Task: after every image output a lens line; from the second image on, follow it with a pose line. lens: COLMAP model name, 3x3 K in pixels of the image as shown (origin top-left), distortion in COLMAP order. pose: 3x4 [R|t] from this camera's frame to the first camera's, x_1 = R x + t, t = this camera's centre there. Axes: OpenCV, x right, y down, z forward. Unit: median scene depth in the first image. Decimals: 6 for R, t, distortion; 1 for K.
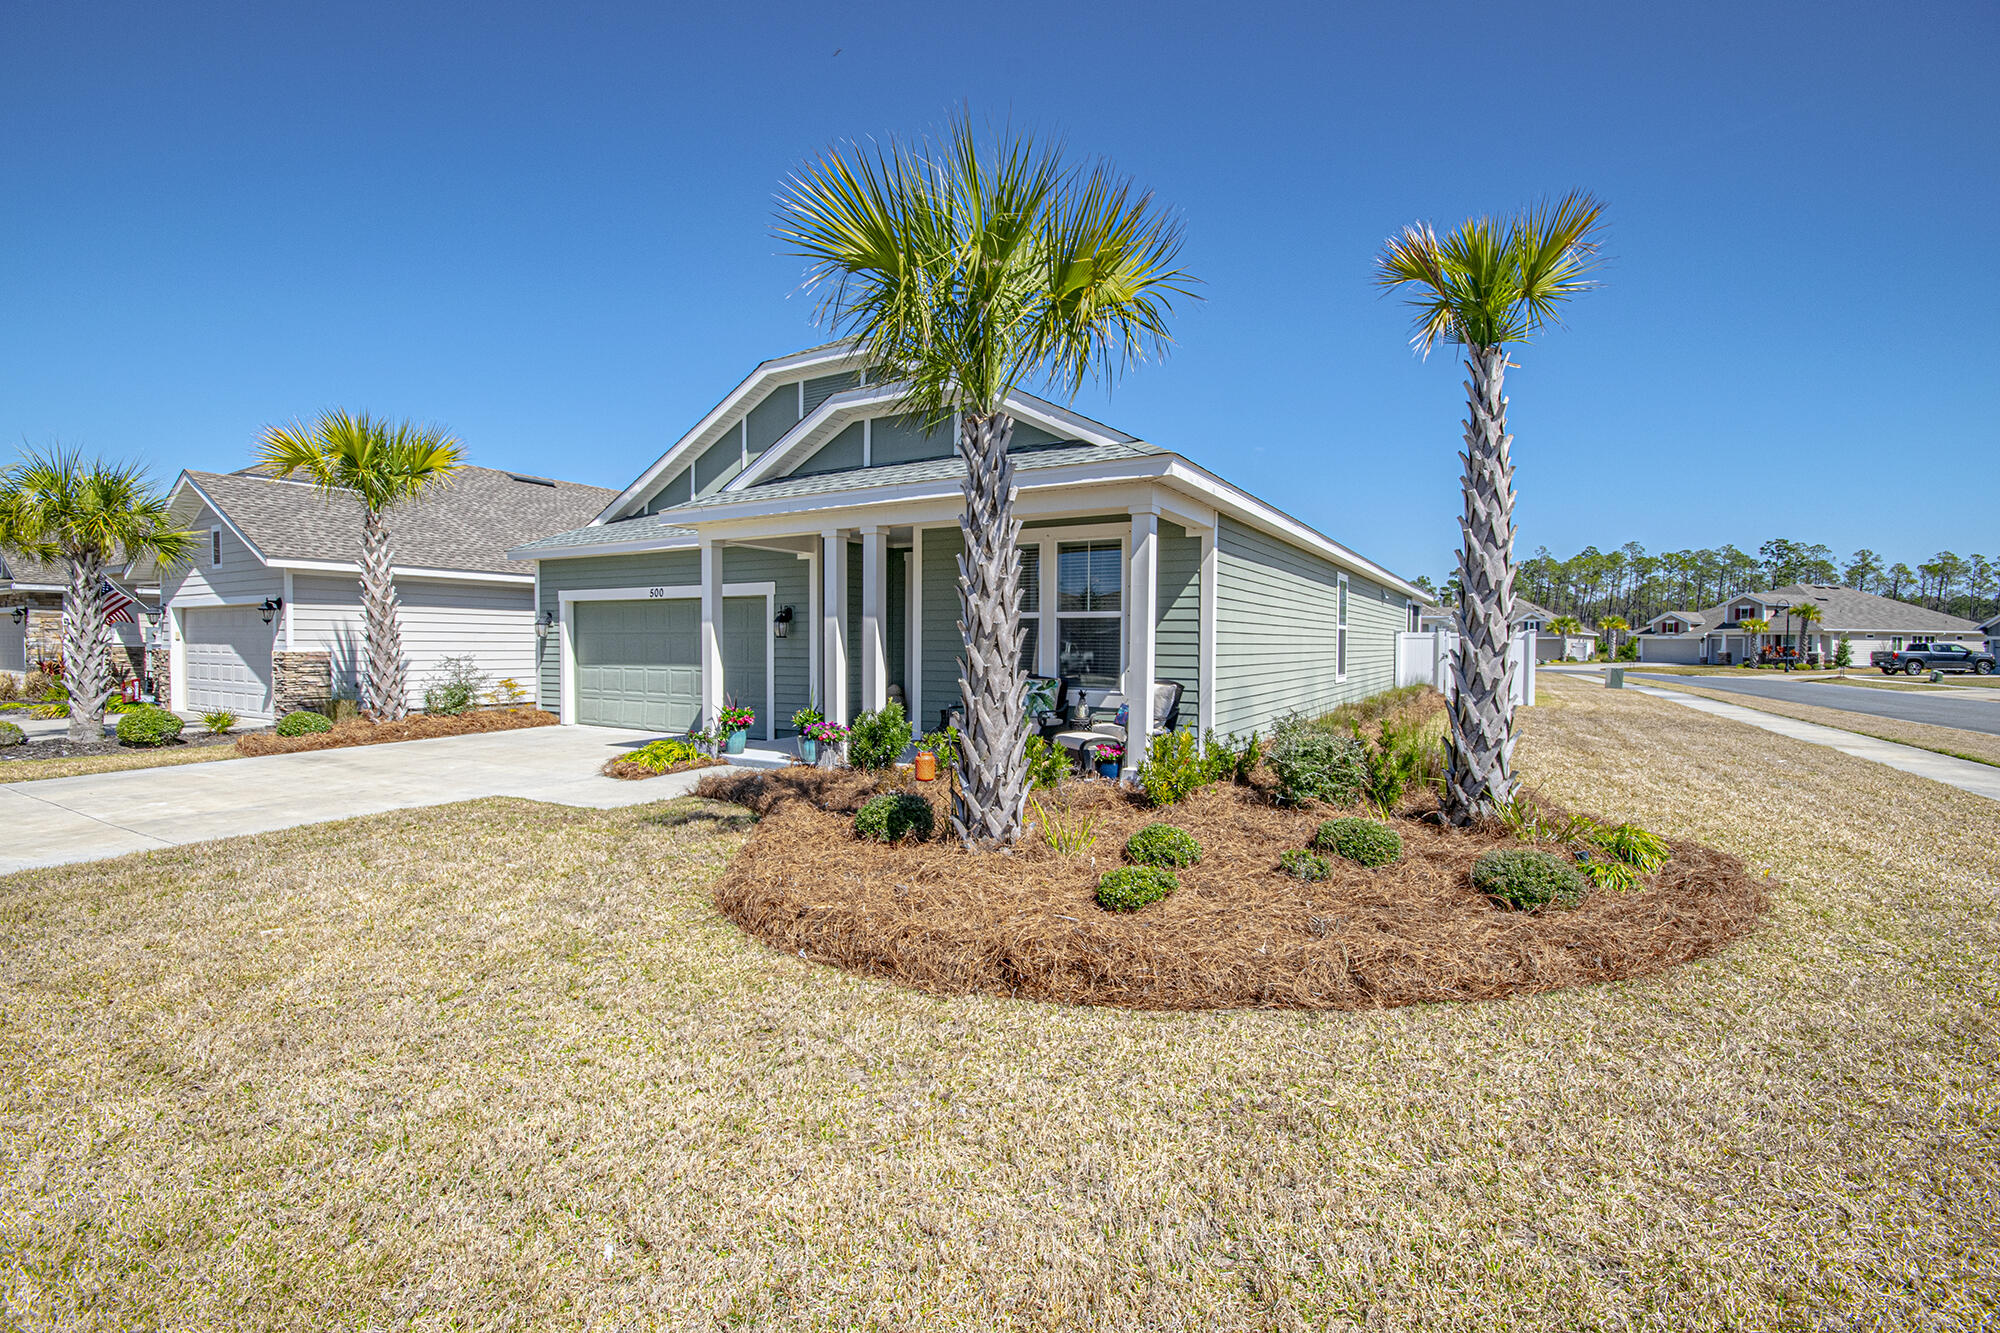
lens RADIAL K [[882.5, 0, 997.0], [0, 882.5, 665.7], [0, 0, 1]] dist [-0.005523, -0.003039]
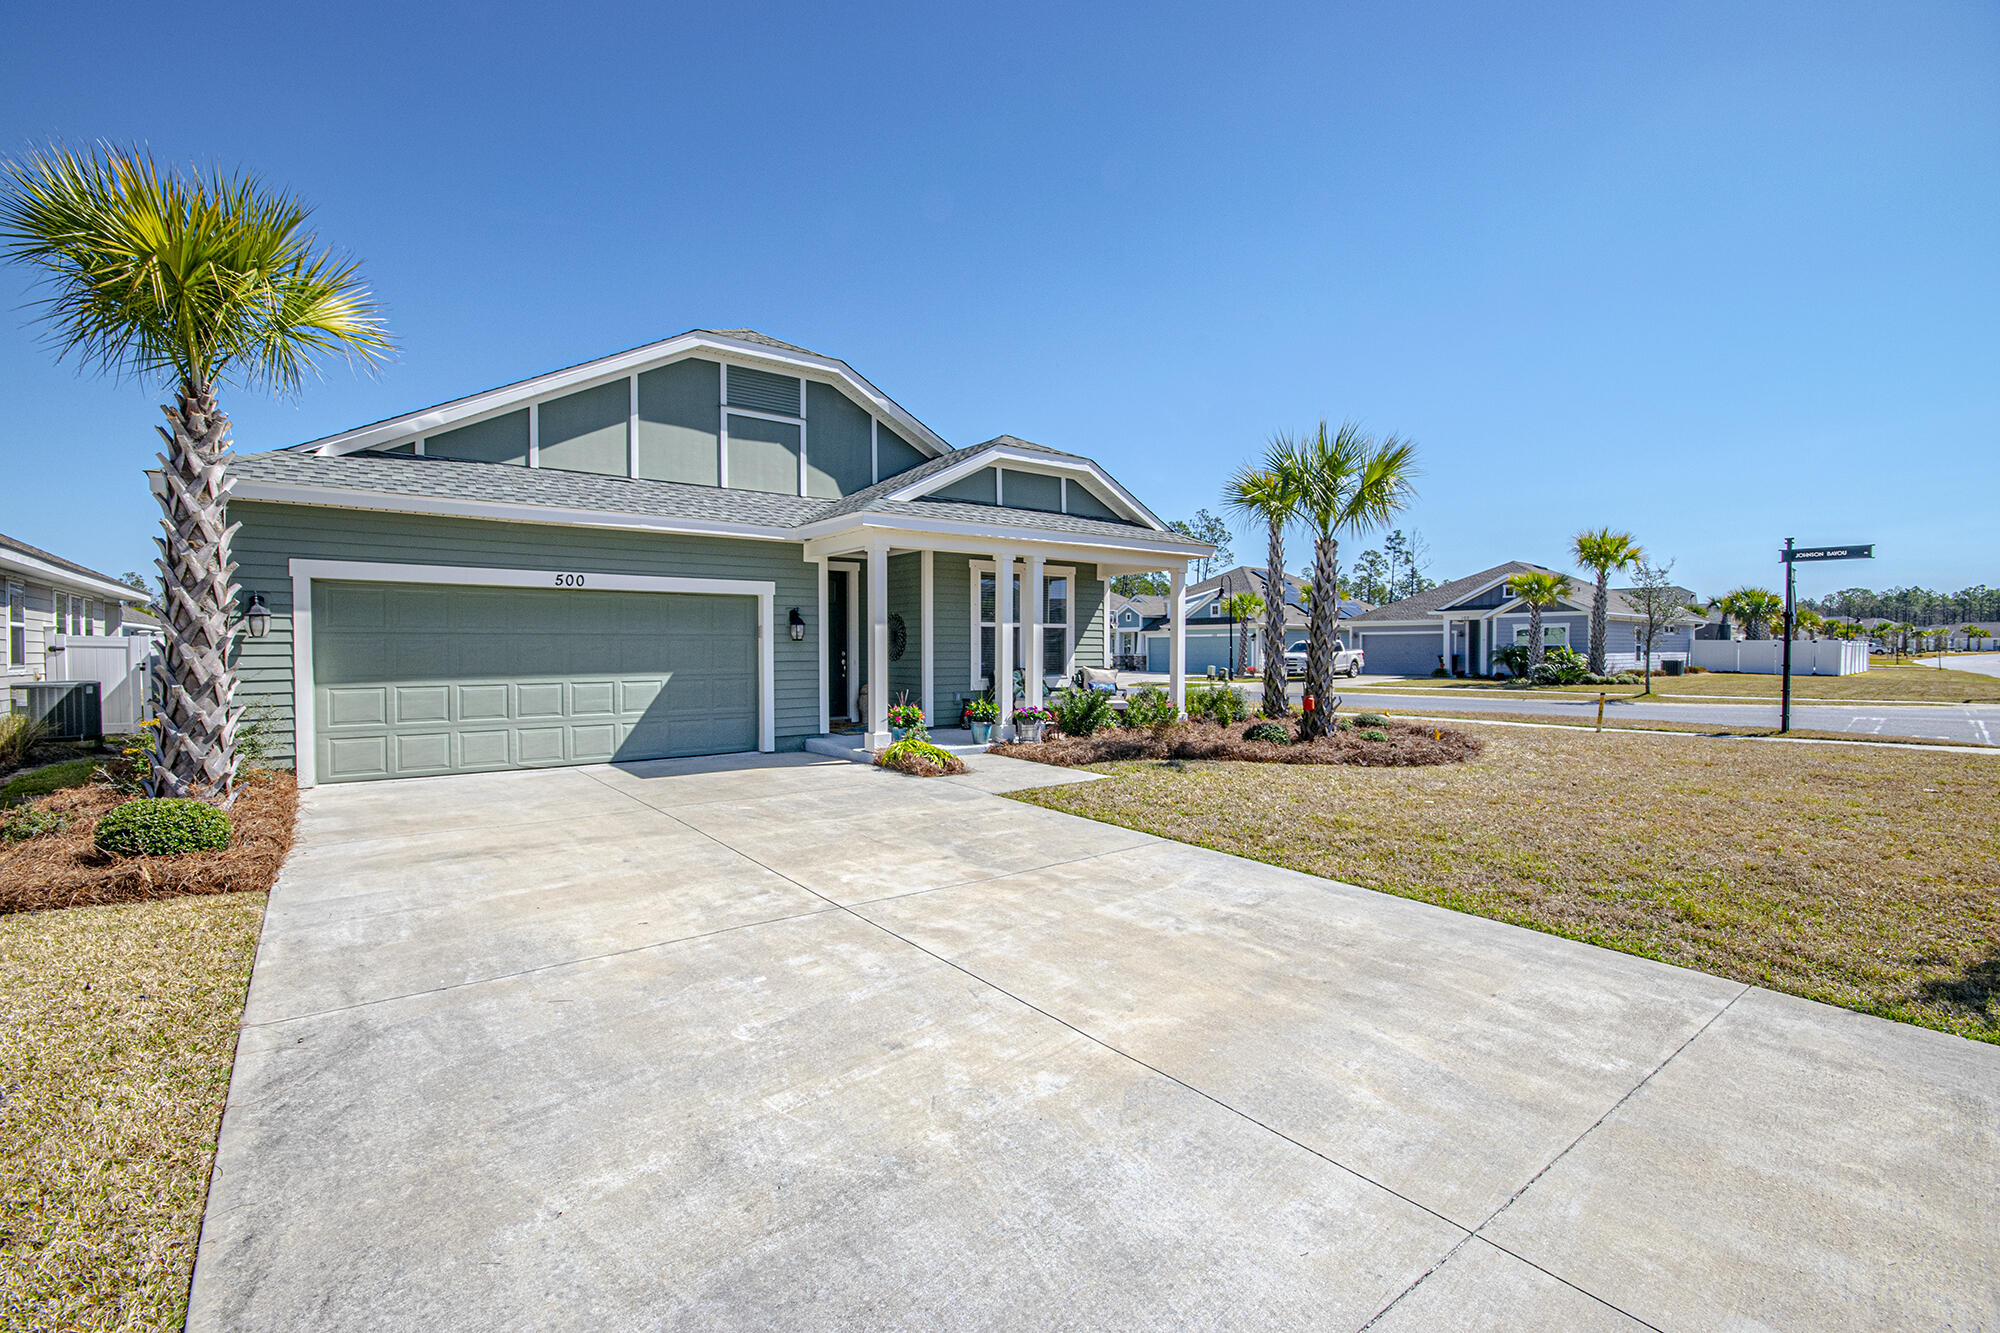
lens RADIAL K [[882.5, 0, 995.2], [0, 882.5, 661.4], [0, 0, 1]] dist [-0.005523, -0.003039]
pose [[0.366969, -0.018762, 0.930044, -1.058423], [0.029978, 0.999516, 0.008334, -0.010237], [-0.929750, 0.024823, 0.367354, 0.436573]]
